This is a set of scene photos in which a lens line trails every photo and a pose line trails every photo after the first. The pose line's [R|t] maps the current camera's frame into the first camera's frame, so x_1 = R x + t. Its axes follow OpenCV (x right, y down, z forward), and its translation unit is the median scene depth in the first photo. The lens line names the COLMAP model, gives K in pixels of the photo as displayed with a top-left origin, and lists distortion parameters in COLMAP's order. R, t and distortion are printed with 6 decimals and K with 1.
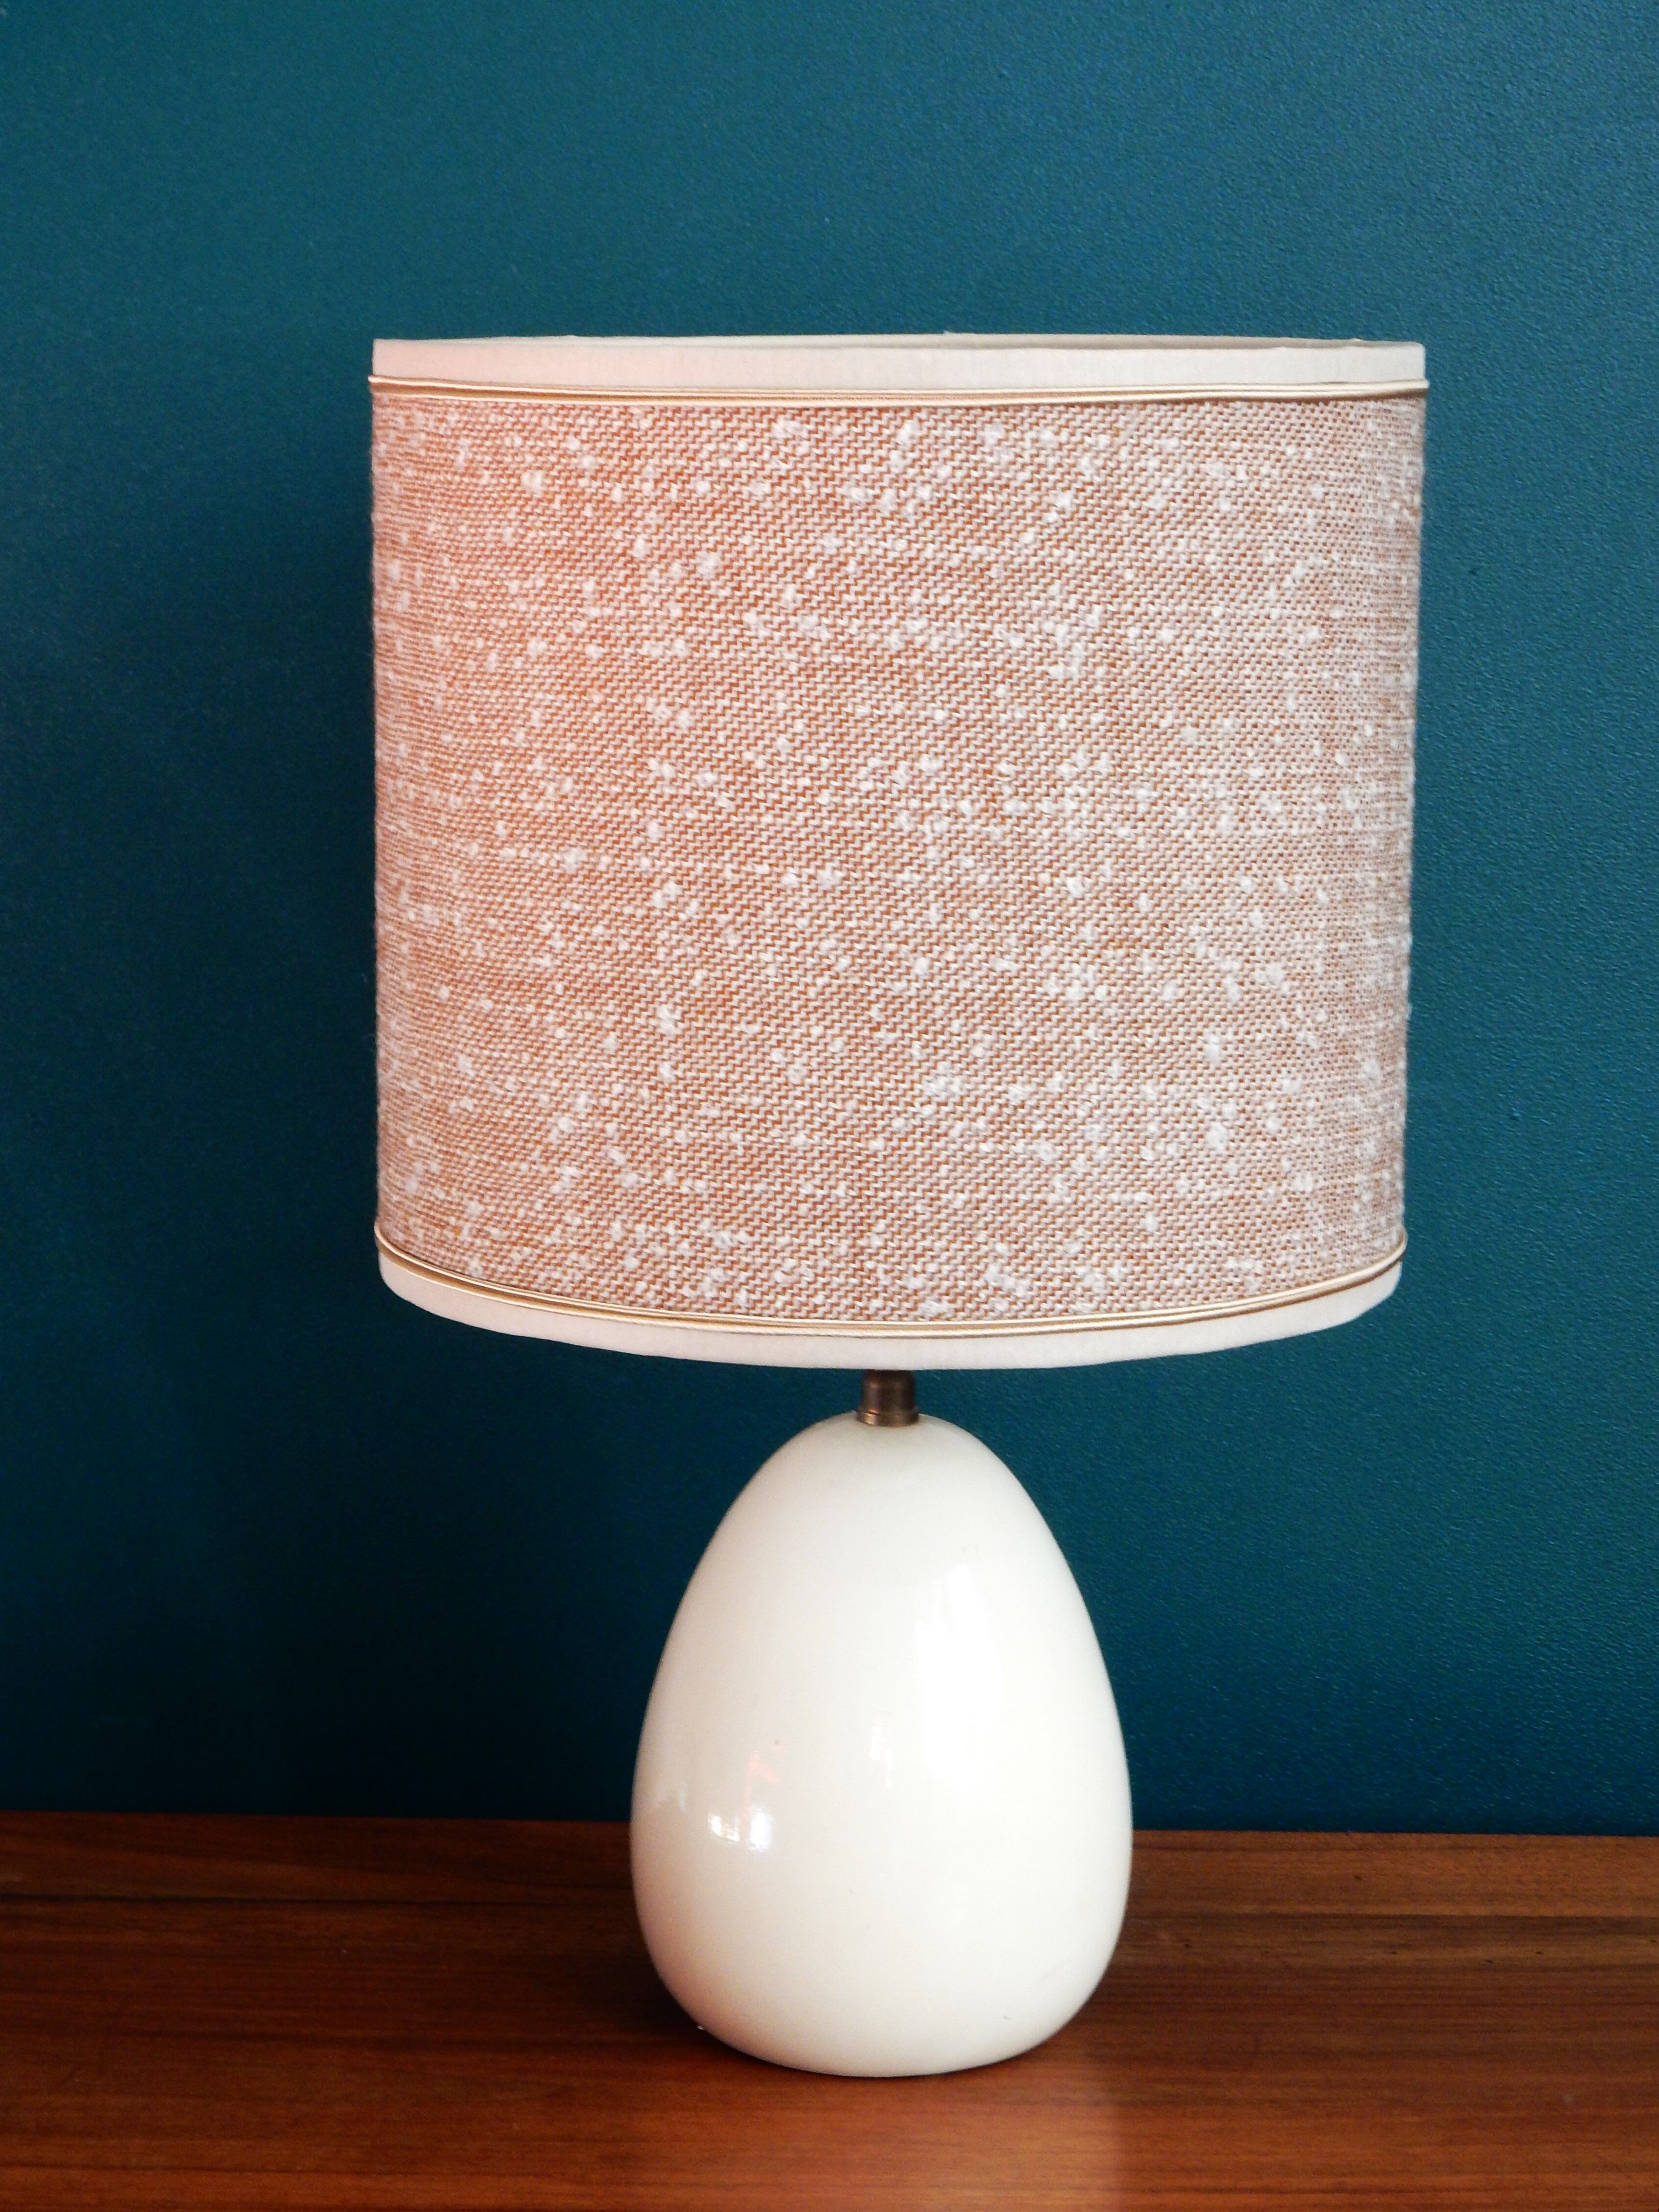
lens RADIAL K [[5524.6, 0, 829.5], [0, 5524.6, 1106.0], [0, 0, 1]] dist [-0.005921, -0.702272]
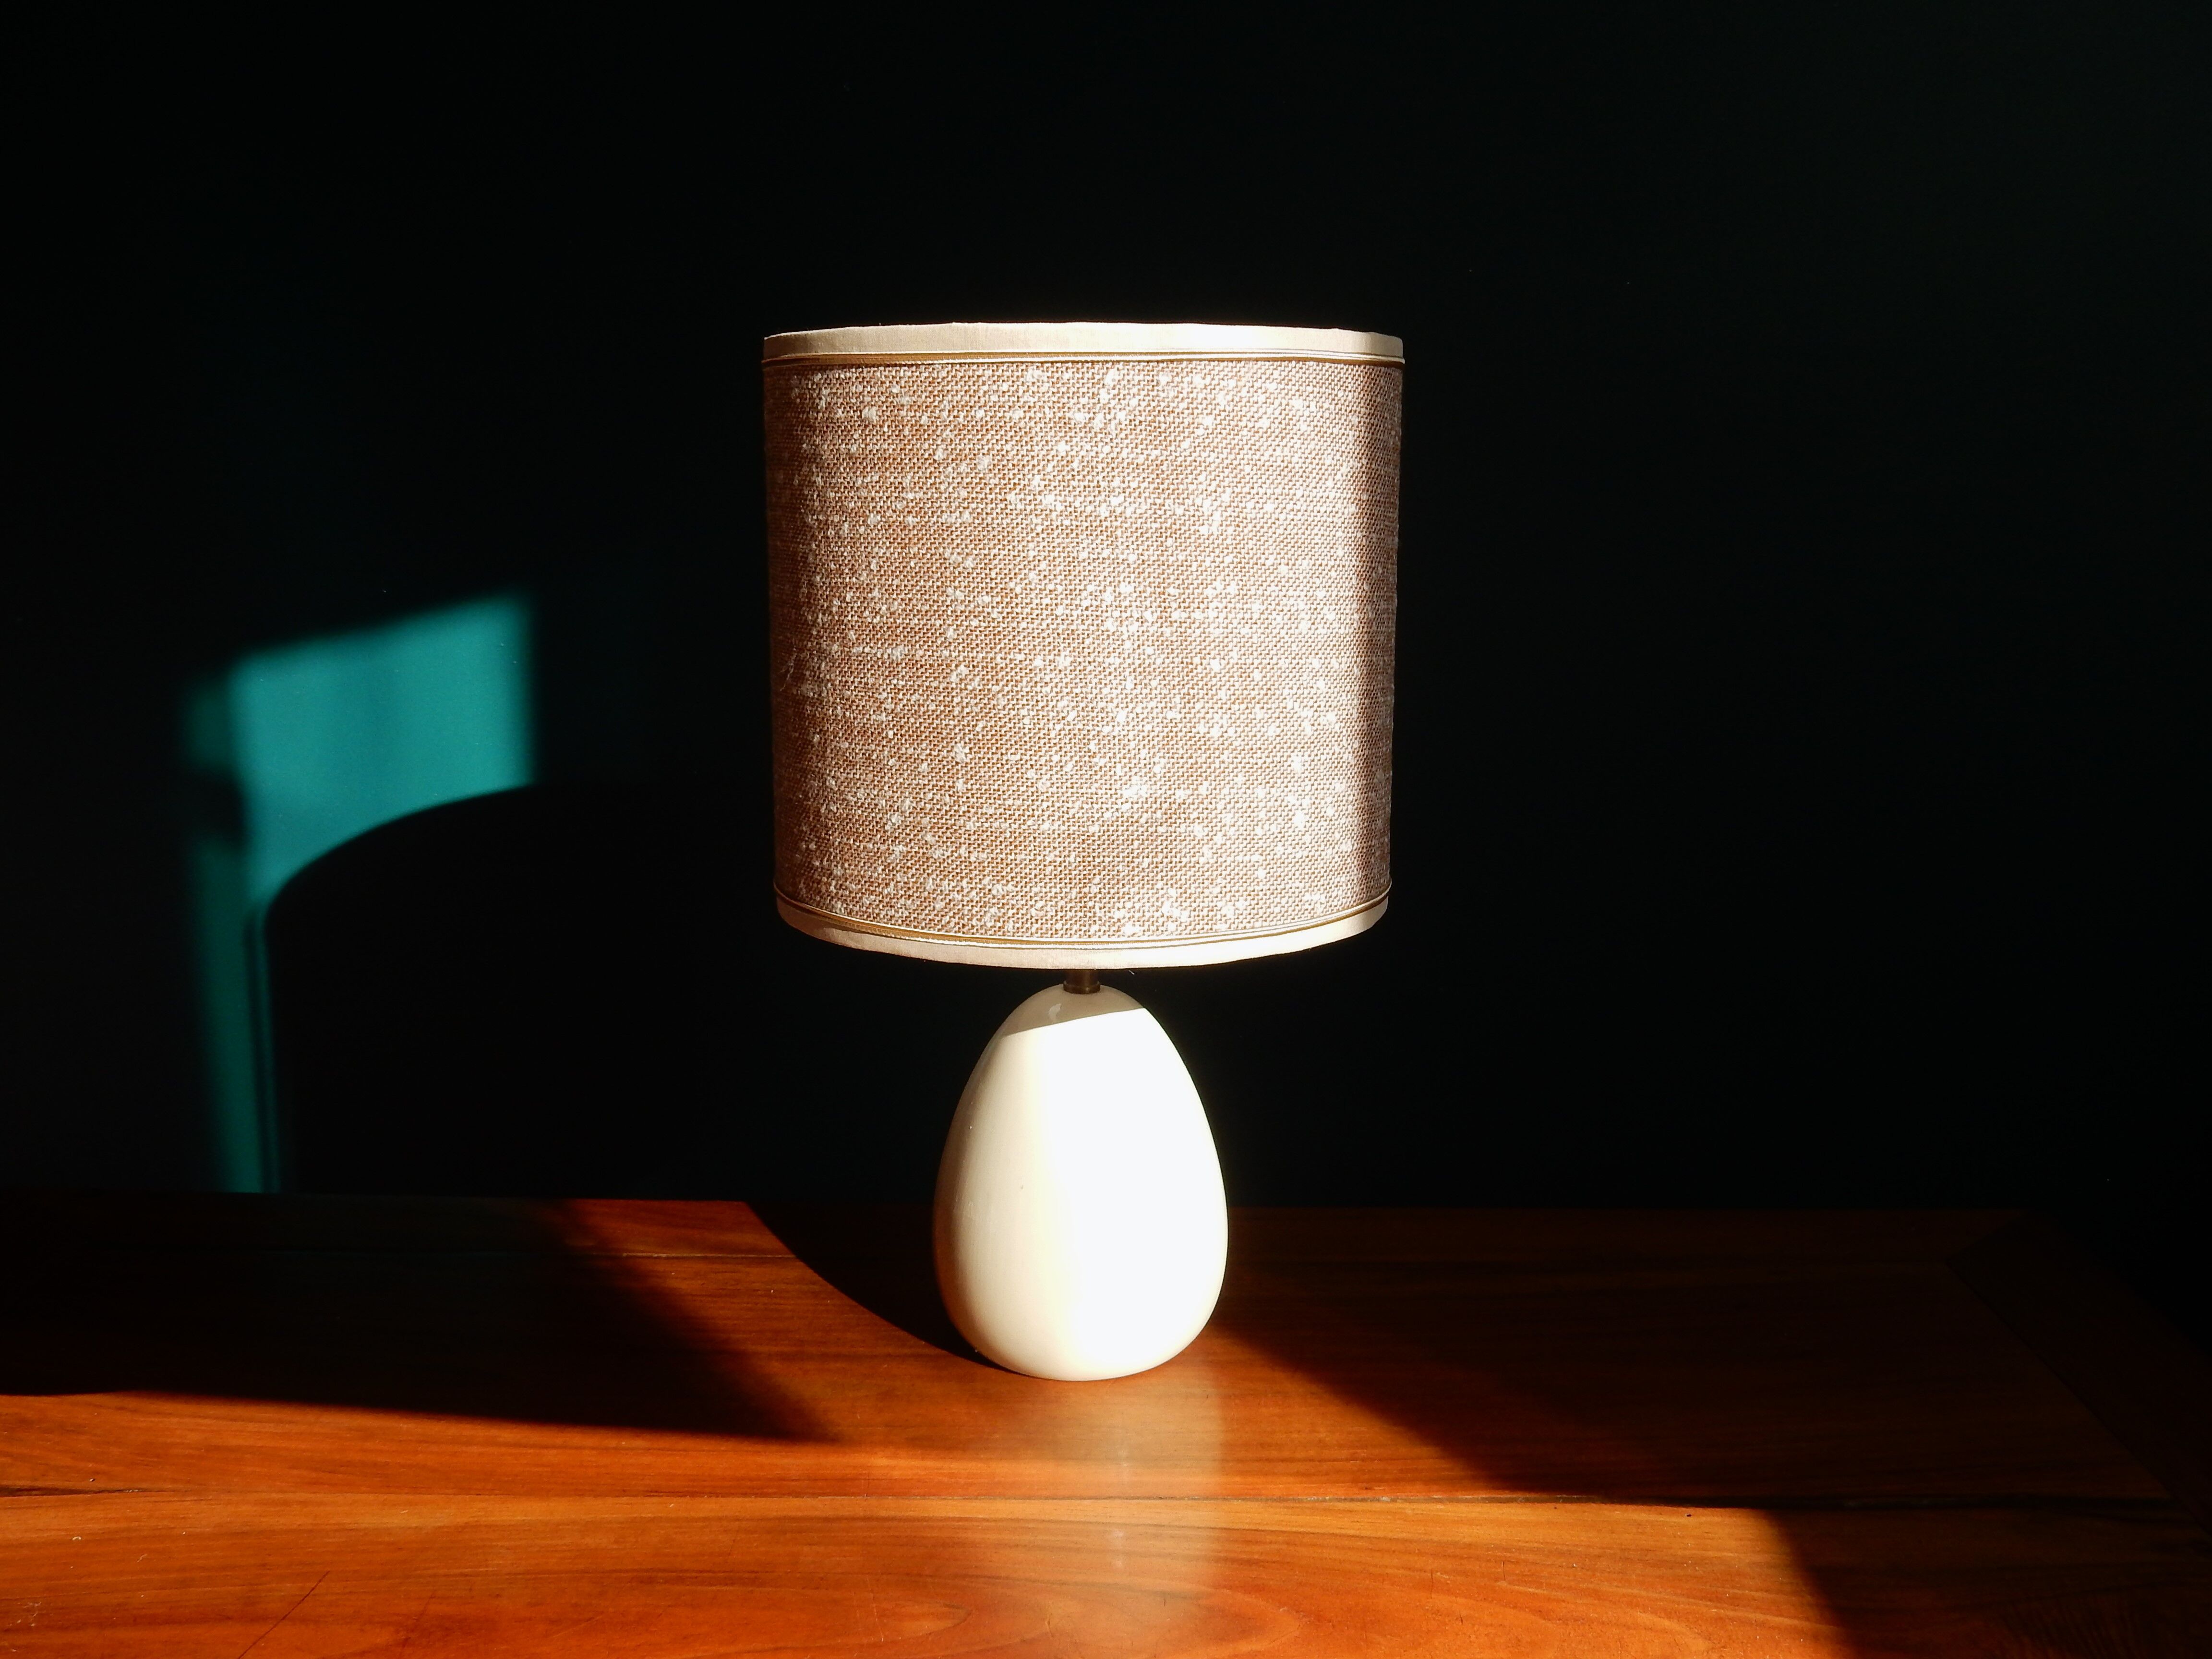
lens RADIAL K [[2297.9, 0, 1109.9], [0, 2297.9, 847.6], [0, 0, 1]] dist [-0.023563, 0.002319]
pose [[0.996825, -0.018631, 0.077411, -0.038416], [0.016757, 0.999552, 0.024785, -0.003969], [-0.077838, -0.023409, 0.996691, 0.337094]]
